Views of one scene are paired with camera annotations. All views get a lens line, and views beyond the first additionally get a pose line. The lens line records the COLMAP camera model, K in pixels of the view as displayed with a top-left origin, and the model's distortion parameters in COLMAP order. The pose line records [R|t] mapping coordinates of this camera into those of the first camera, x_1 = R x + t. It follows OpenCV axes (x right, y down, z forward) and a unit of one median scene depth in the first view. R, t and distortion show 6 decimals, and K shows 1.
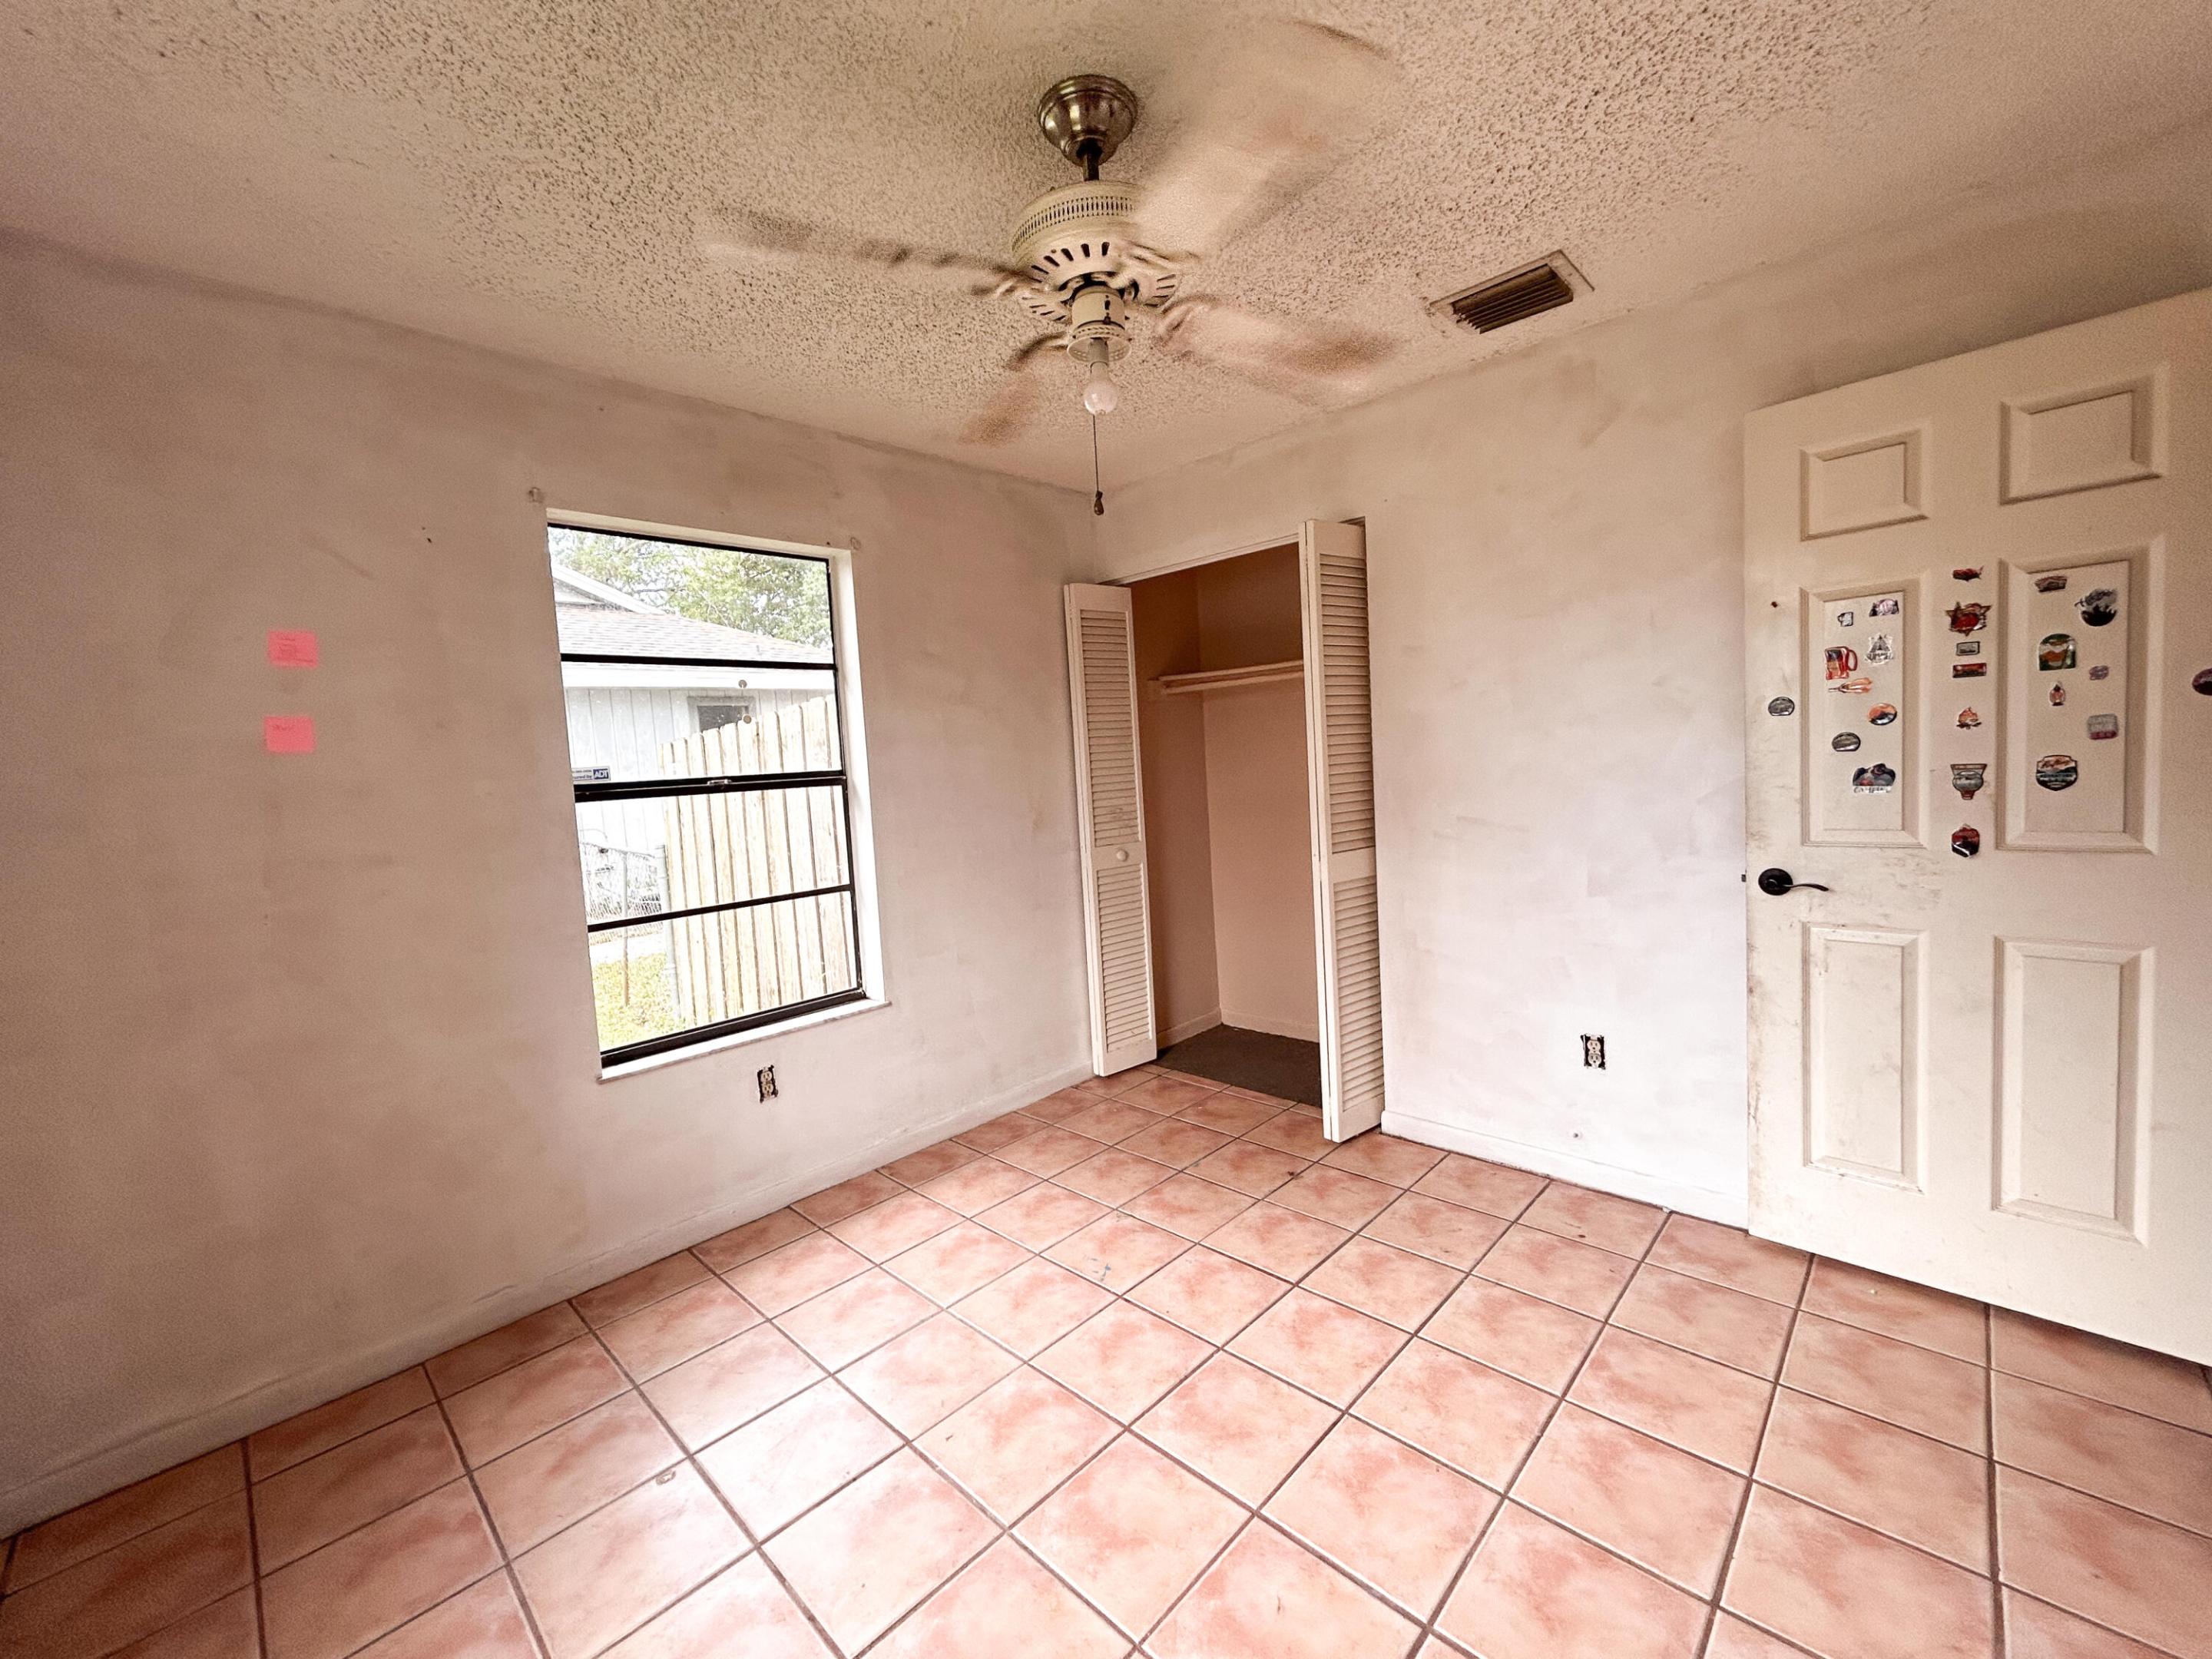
lens RADIAL K [[893.0, 0, 1106.0], [0, 893.0, 829.5], [0, 0, 1]] dist [0.004173, 0.000234]
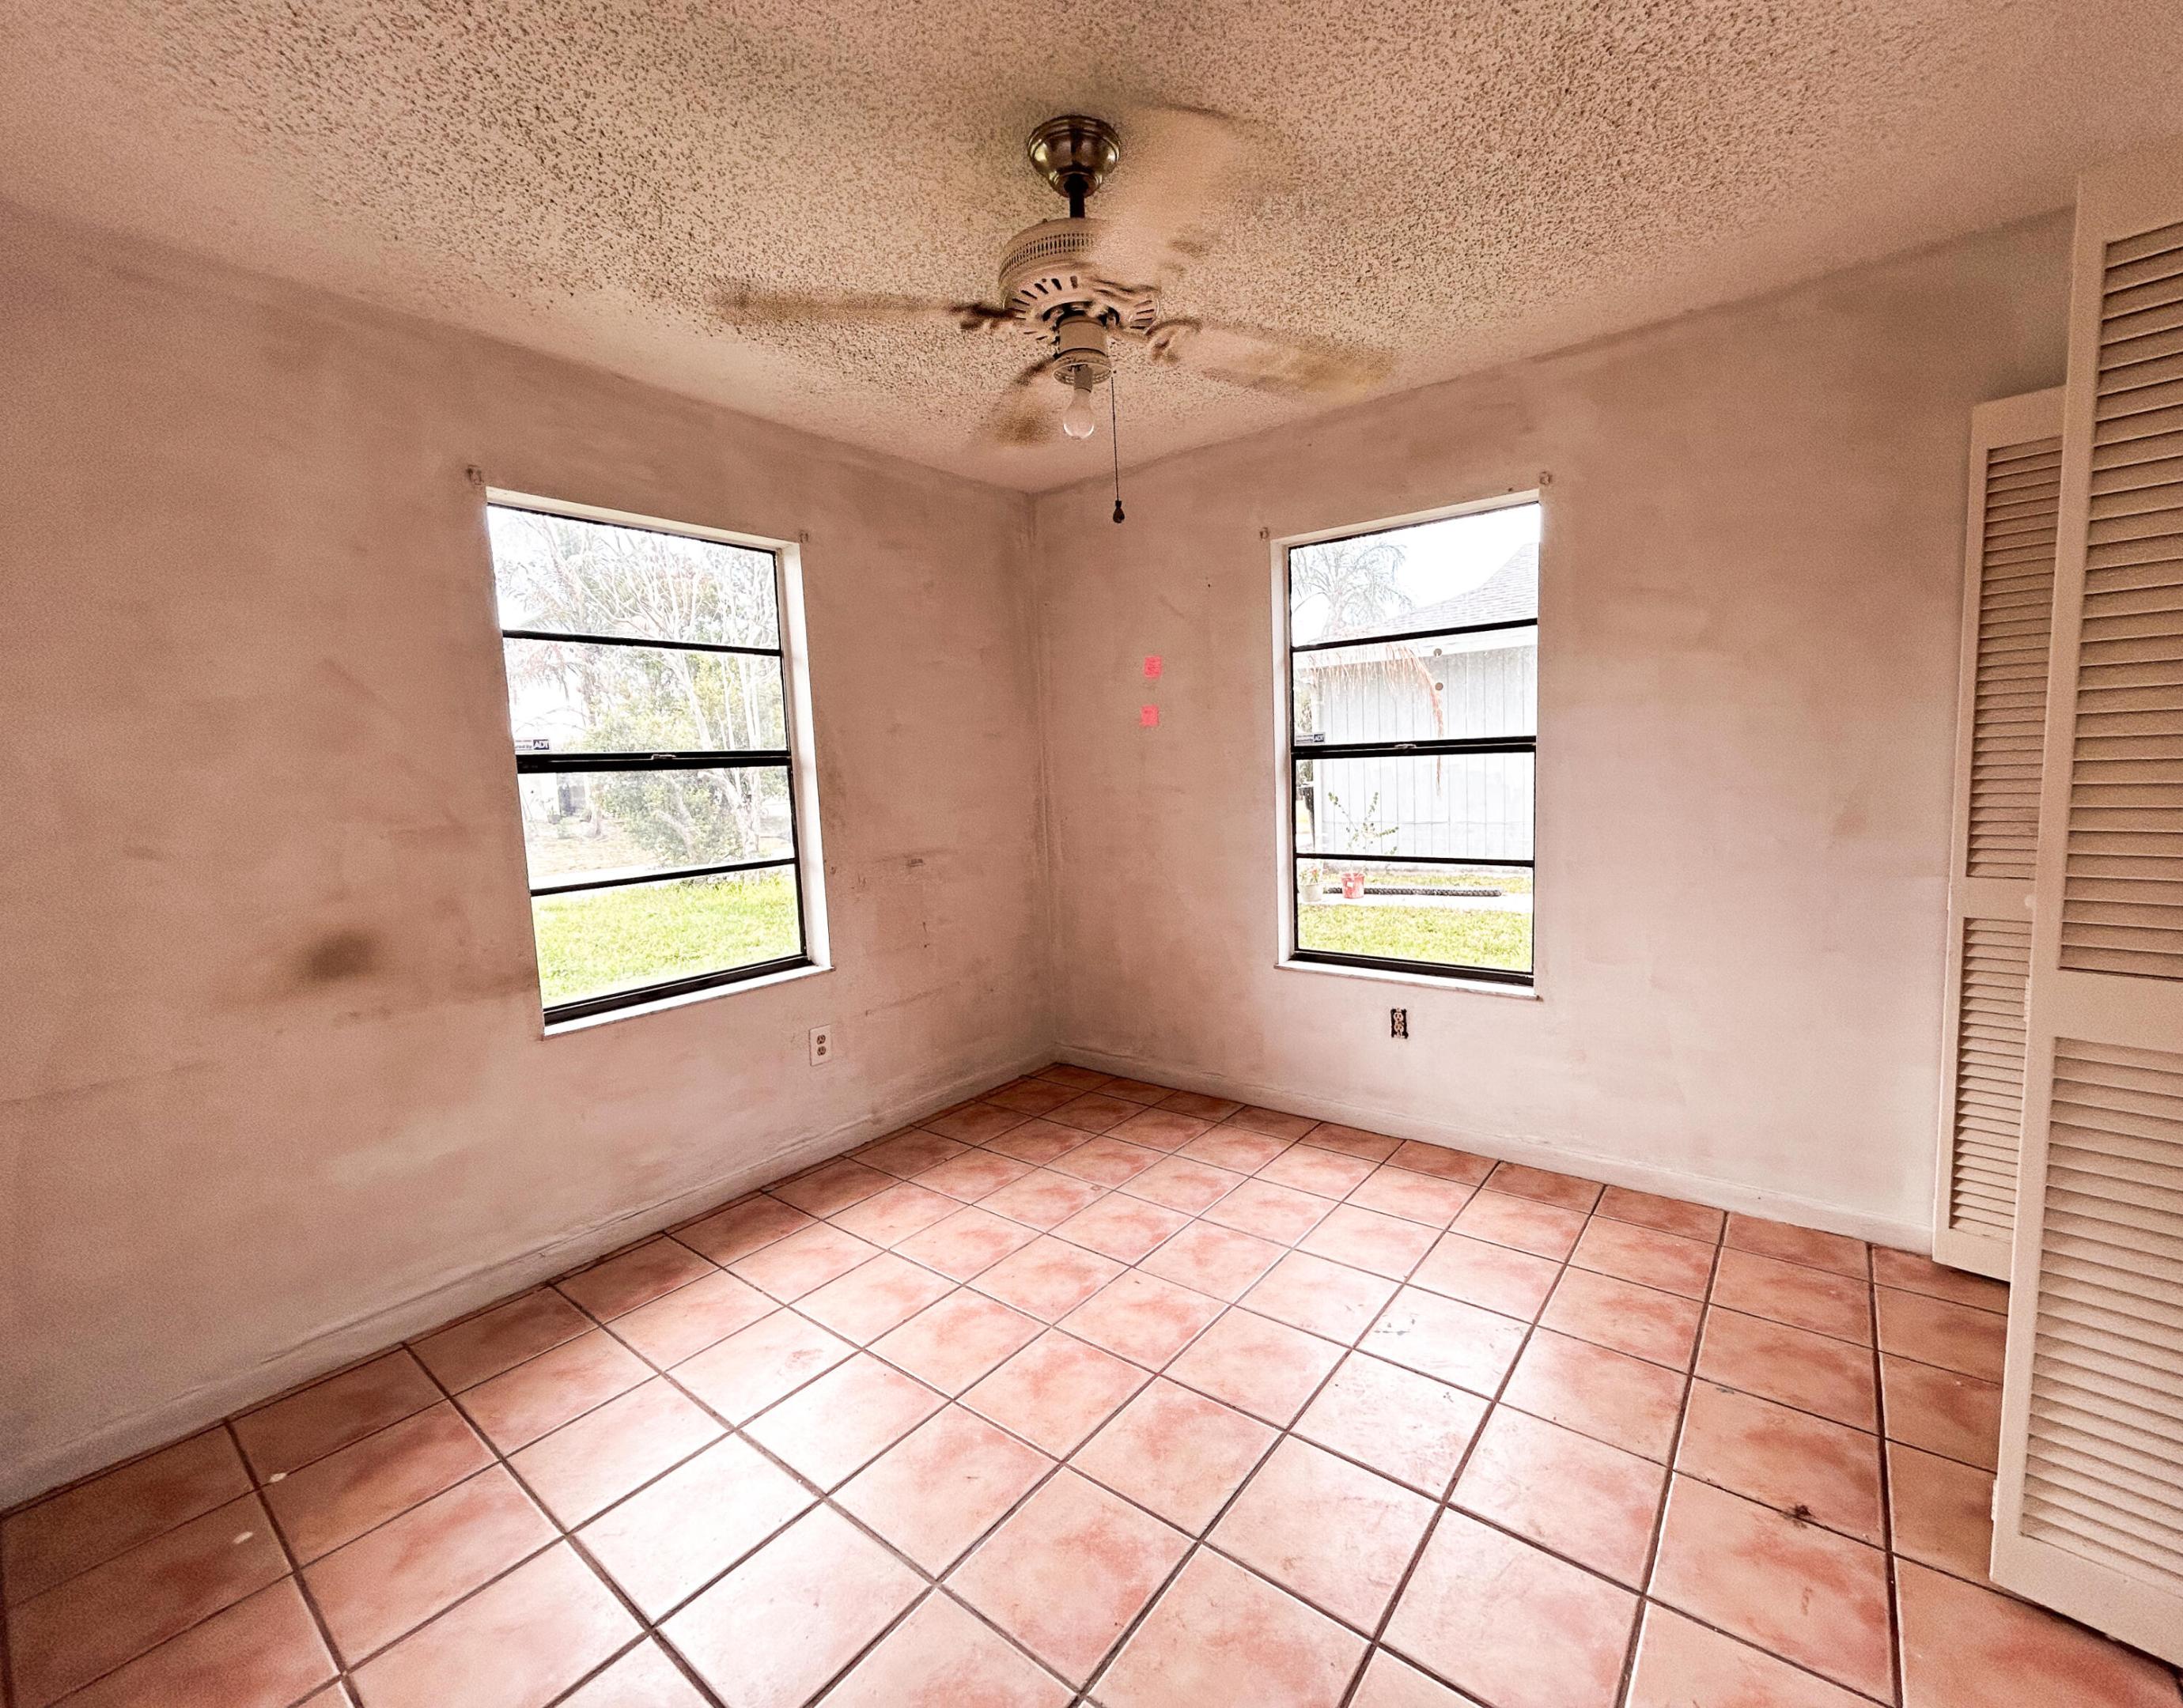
lens RADIAL K [[922.4, 0, 1137.8], [0, 922.4, 852.5], [0, 0, 1]] dist [0.000058, 0.000417]
pose [[0.130222, 0.156136, -0.979114, 0.726314], [-0.047270, 0.987377, 0.151167, -0.087962], [0.990357, 0.026597, 0.135958, 0.576646]]
